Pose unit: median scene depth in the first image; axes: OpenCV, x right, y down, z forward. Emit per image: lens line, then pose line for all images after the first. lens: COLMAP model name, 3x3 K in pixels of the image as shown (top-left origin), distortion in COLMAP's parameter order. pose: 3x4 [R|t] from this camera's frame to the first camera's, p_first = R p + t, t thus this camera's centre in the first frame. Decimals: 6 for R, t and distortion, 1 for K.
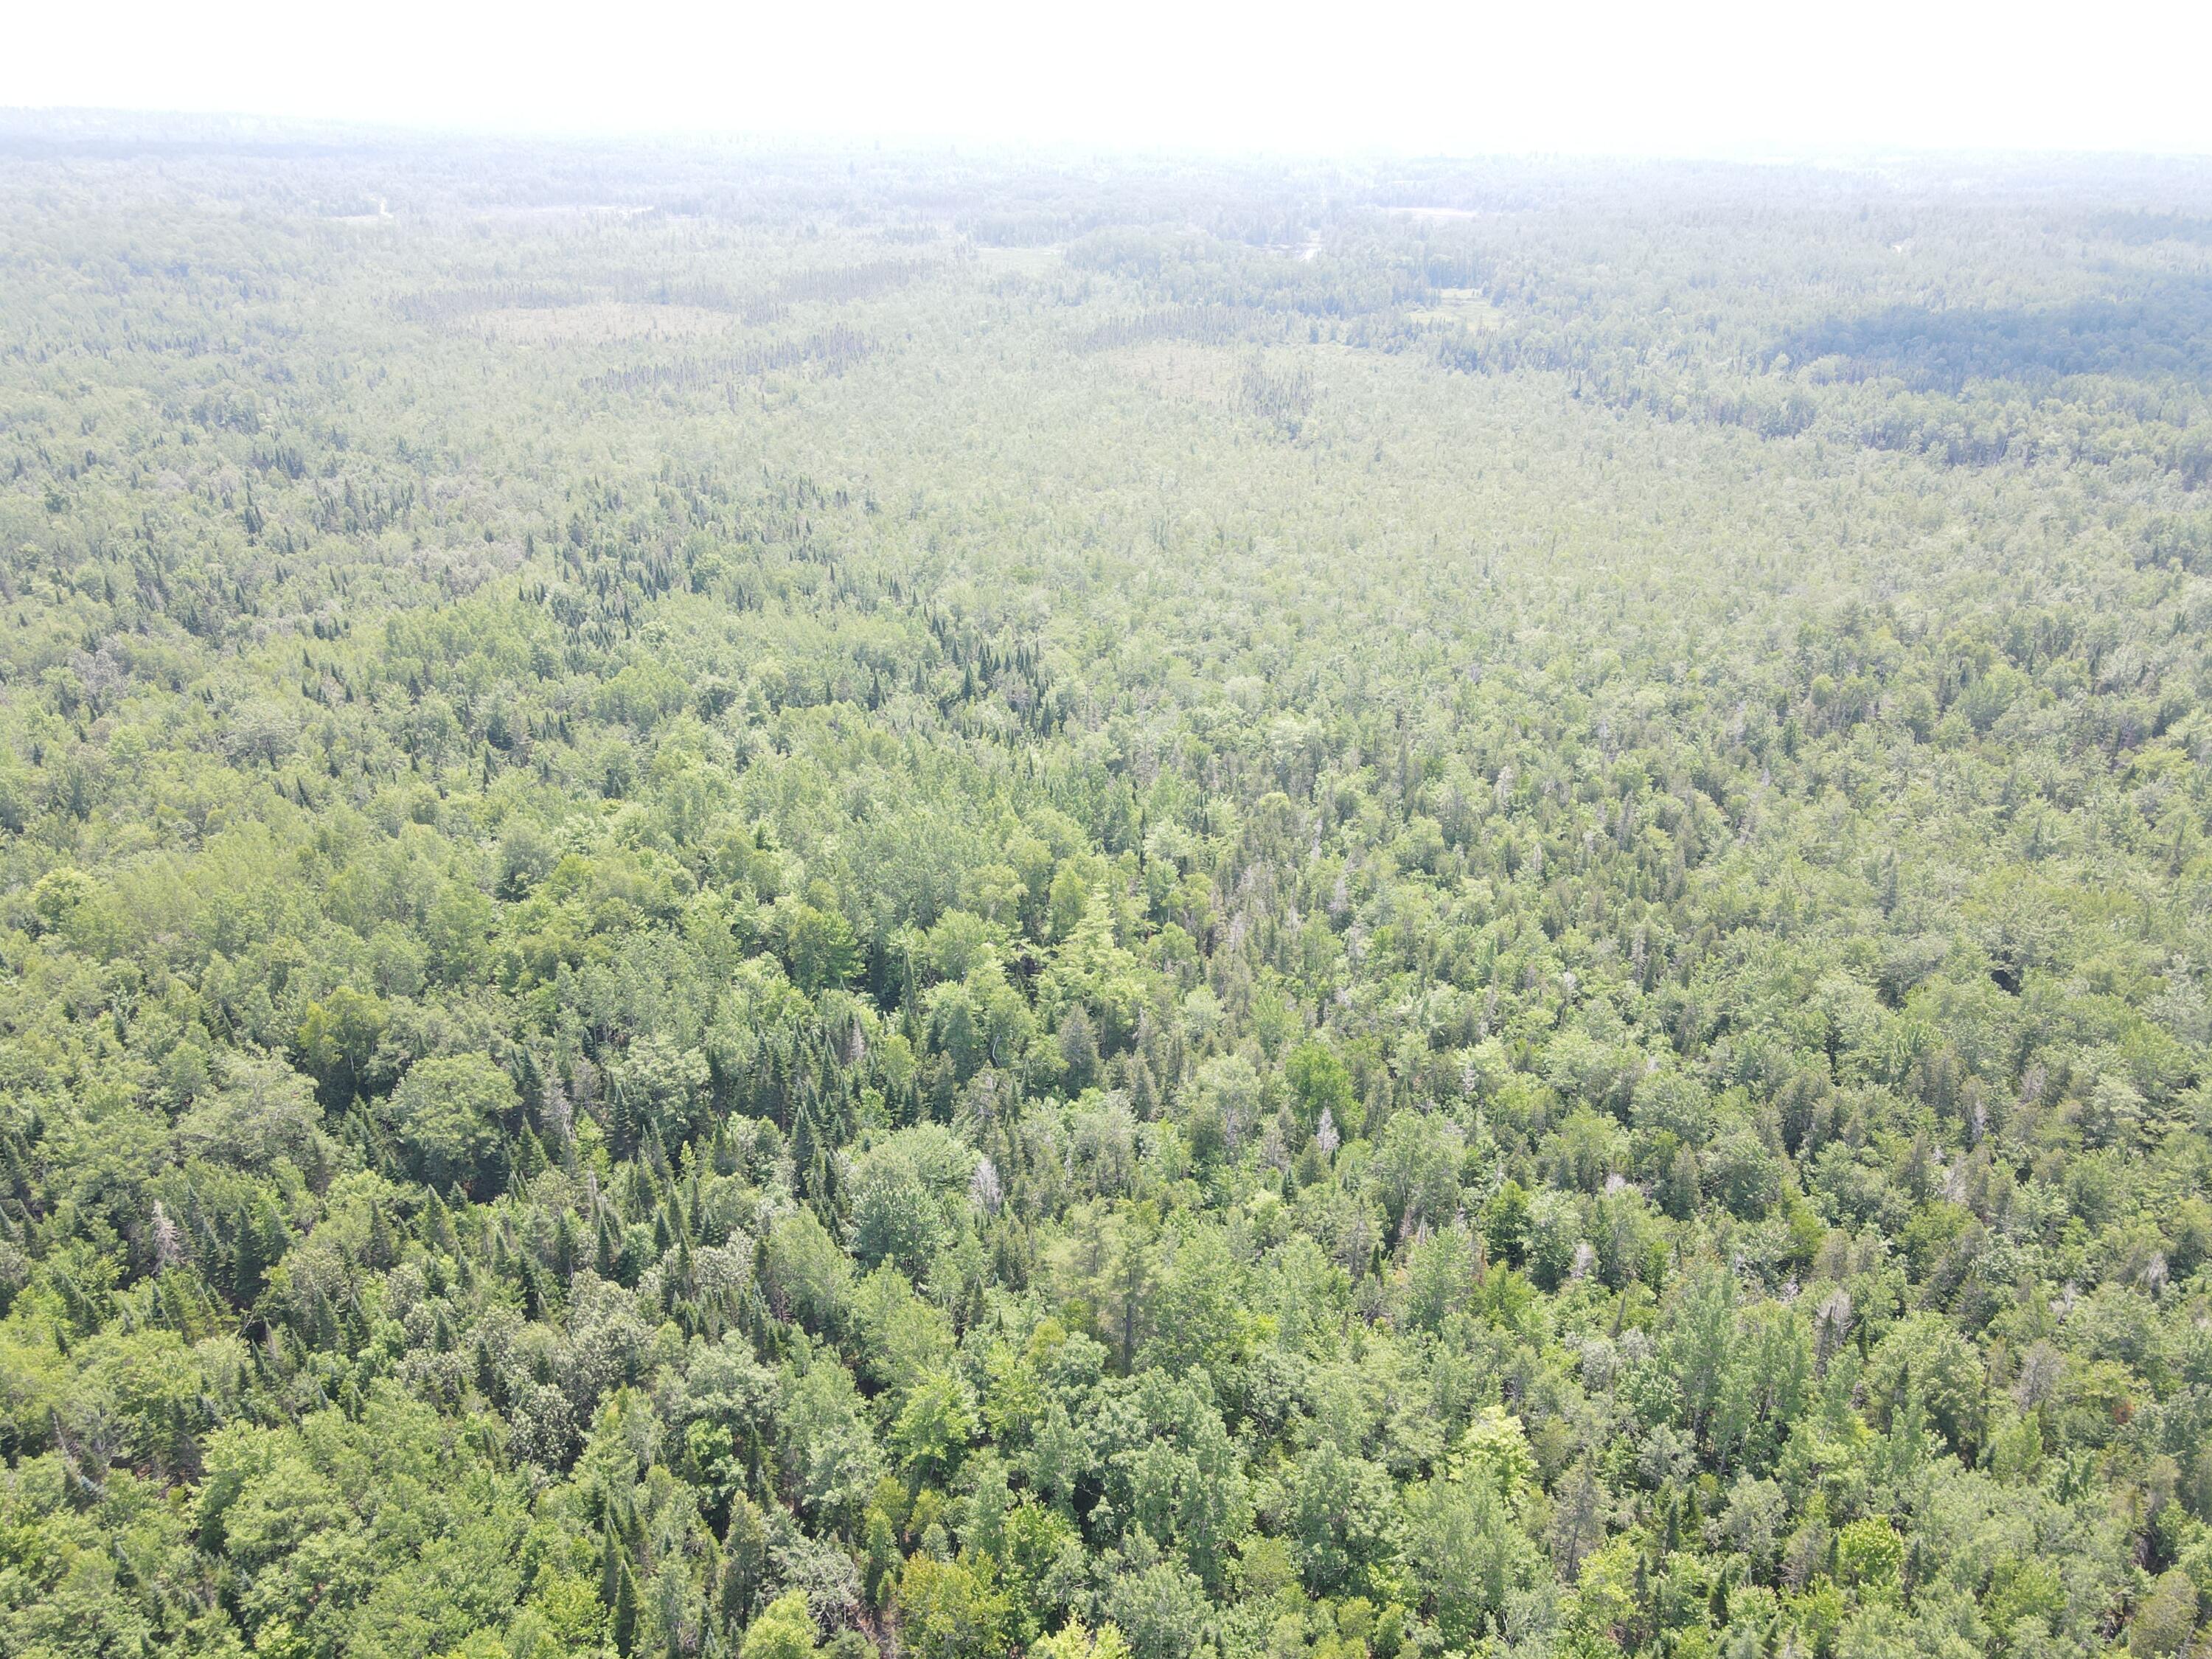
lens RADIAL K [[1626.9, 0, 1099.9], [0, 1626.9, 811.1], [0, 0, 1]] dist [0.001096, 0.016507]
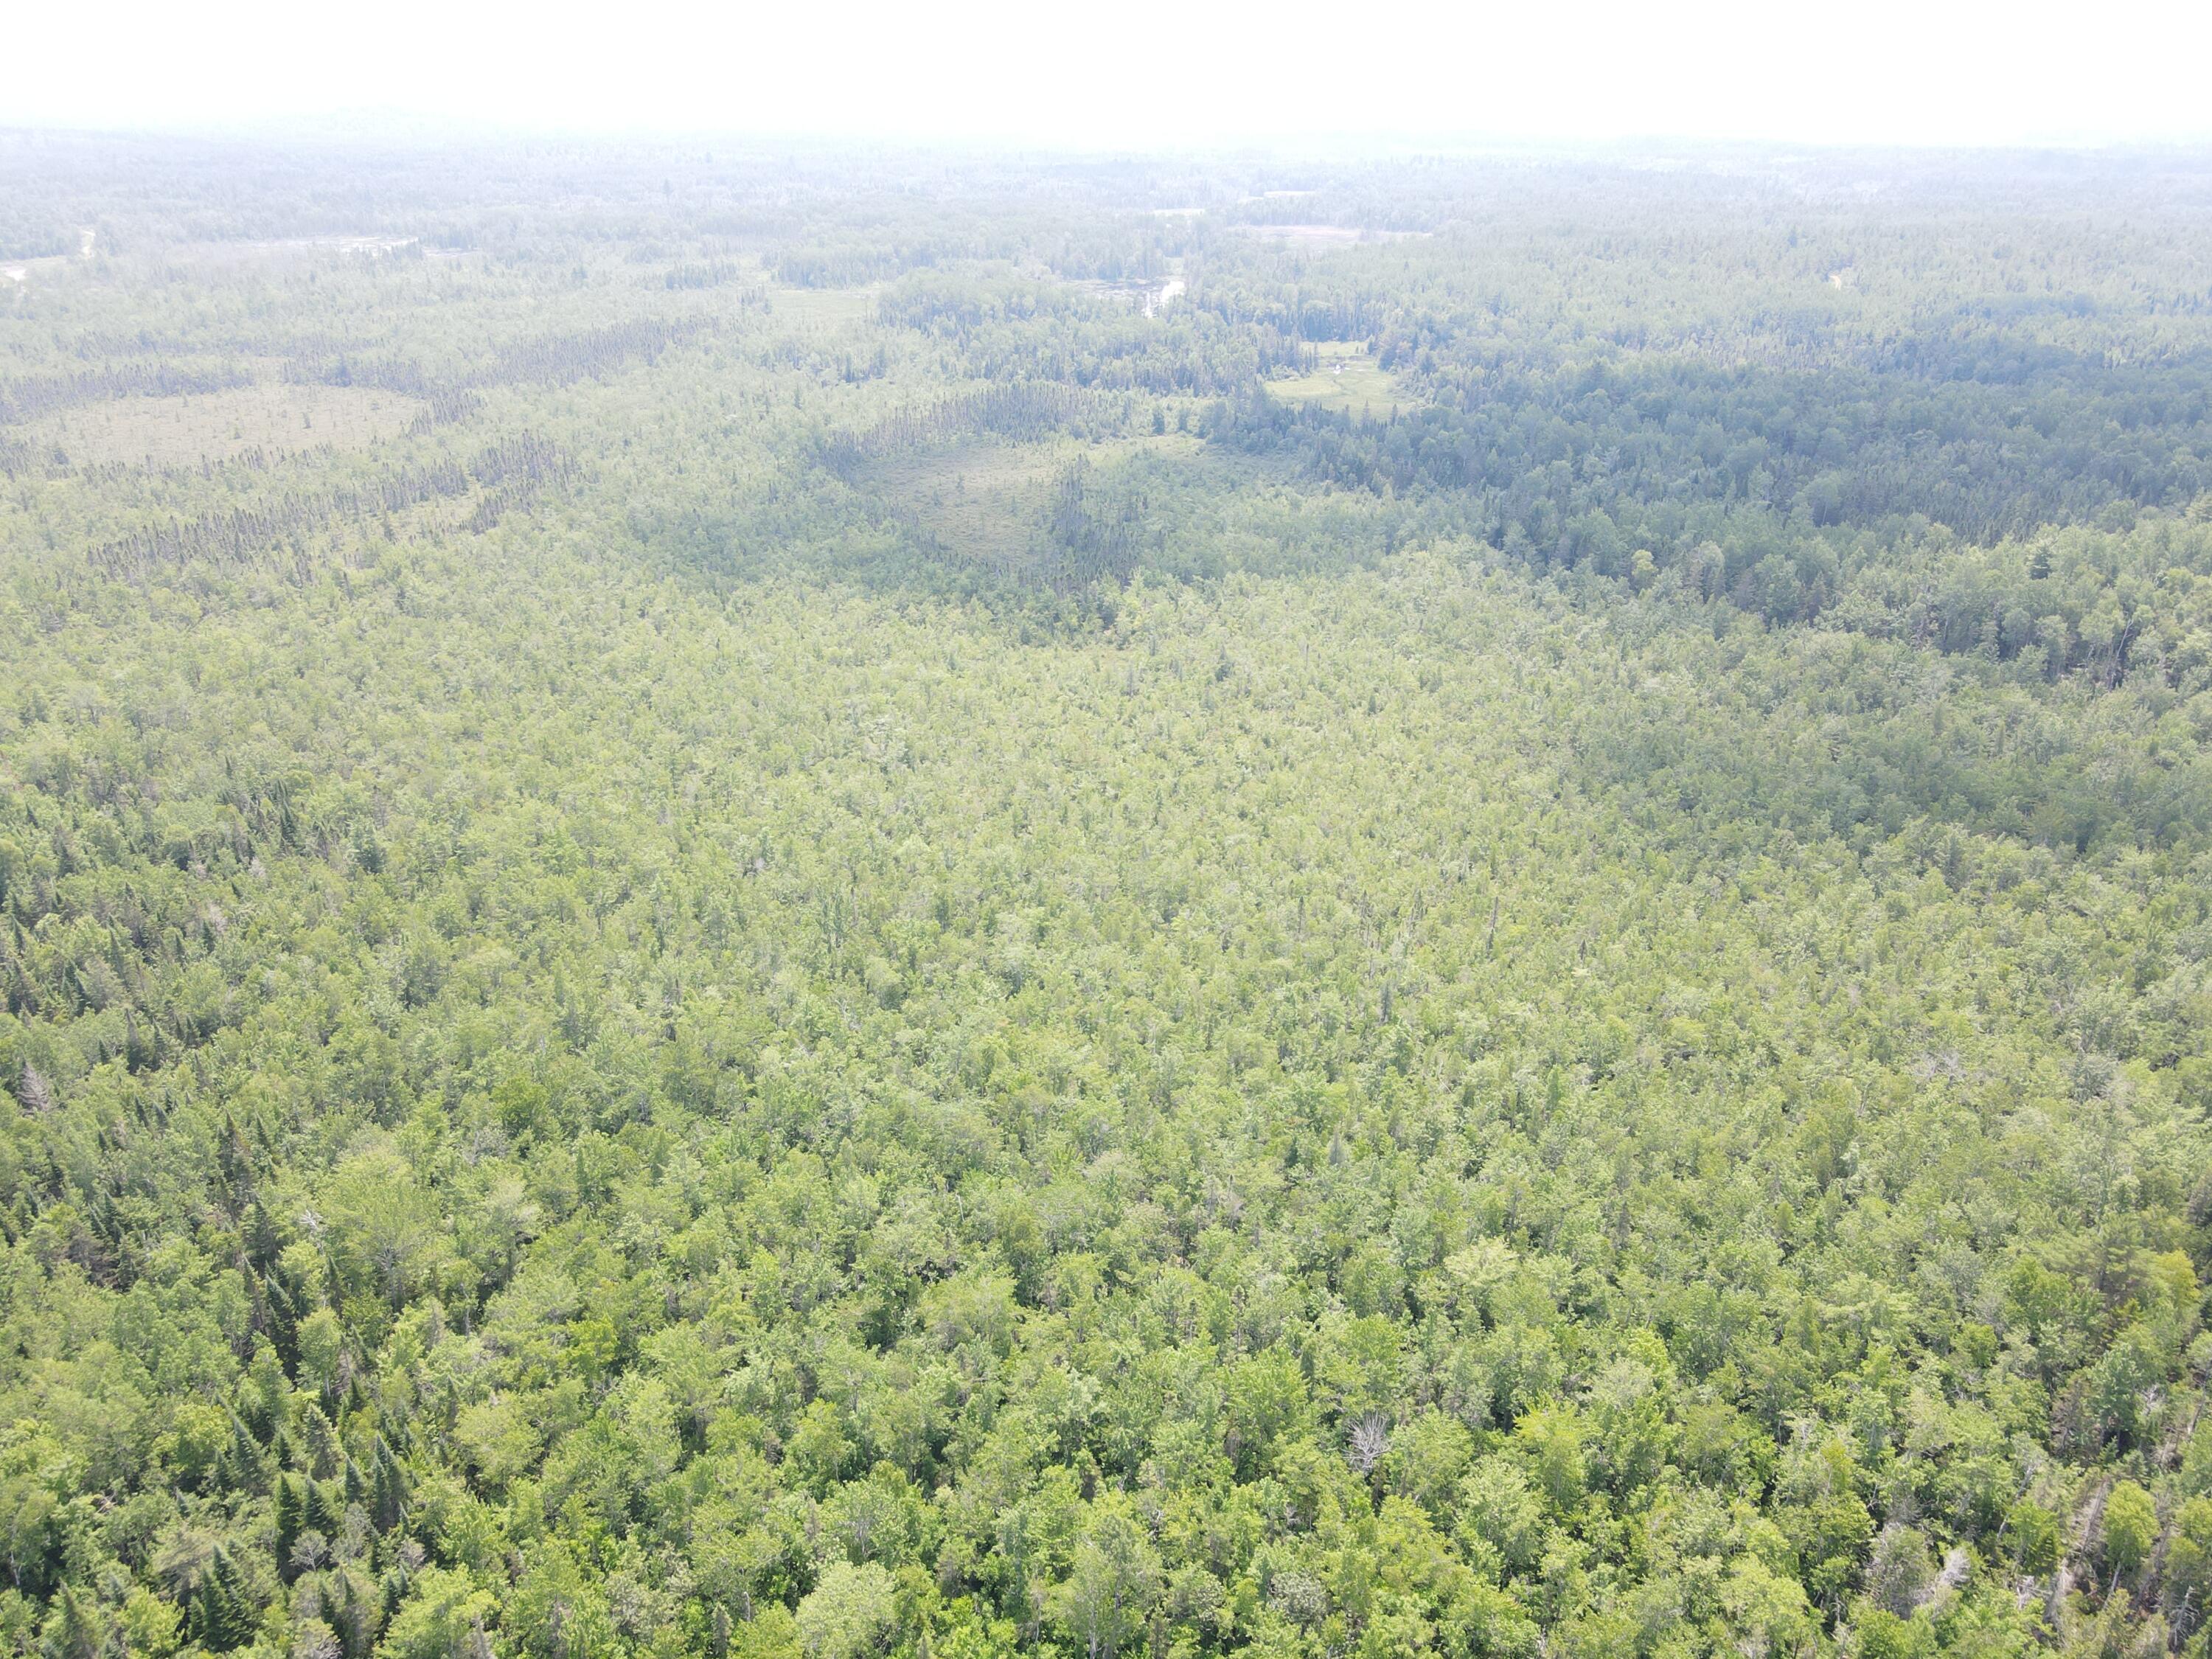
lens RADIAL K [[1626.9, 0, 1099.1], [0, 1626.9, 827.8], [0, 0, 1]] dist [0.001096, 0.016507]
pose [[0.997845, -0.033384, 0.056487, 0.204574], [0.032793, 0.999398, 0.011356, -0.420658], [-0.056832, -0.009479, 0.998339, 0.836010]]
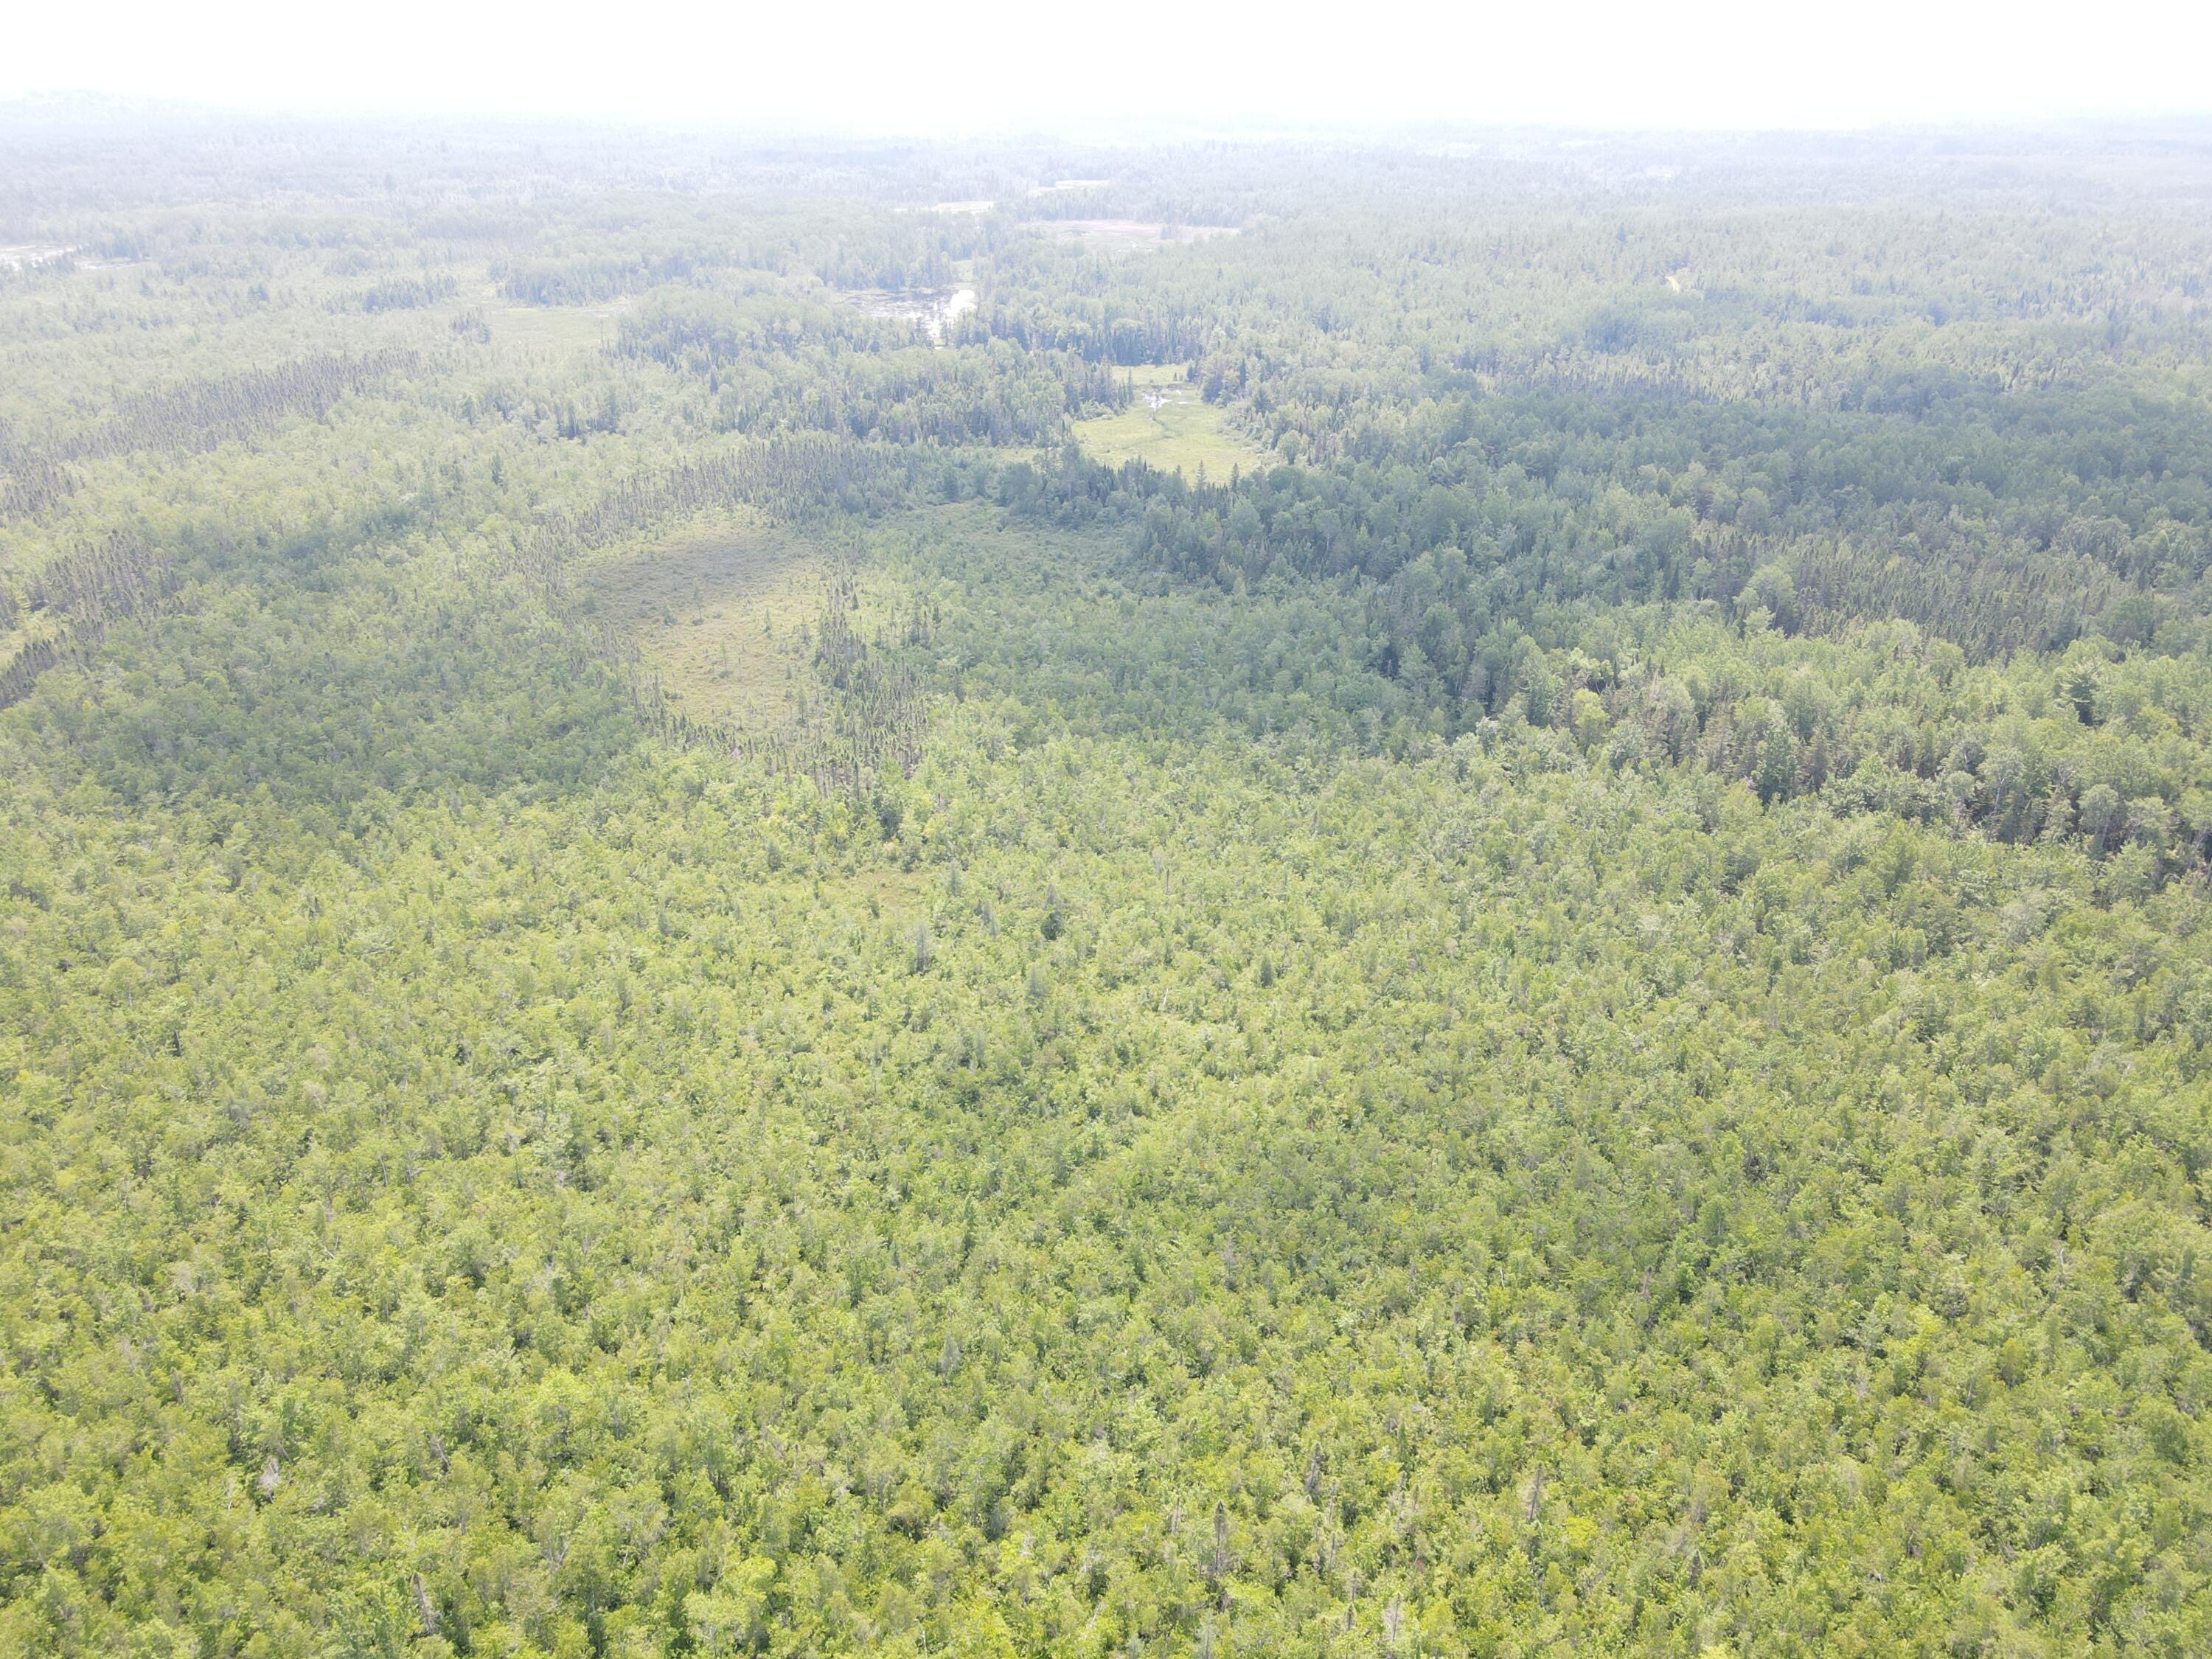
lens RADIAL K [[1626.9, 0, 1105.1], [0, 1626.9, 833.2], [0, 0, 1]] dist [0.001096, 0.016507]
pose [[0.981983, -0.086368, 0.168080, 0.279481], [0.082356, 0.996130, 0.030711, -0.668687], [-0.170082, -0.016316, 0.985295, 1.359579]]
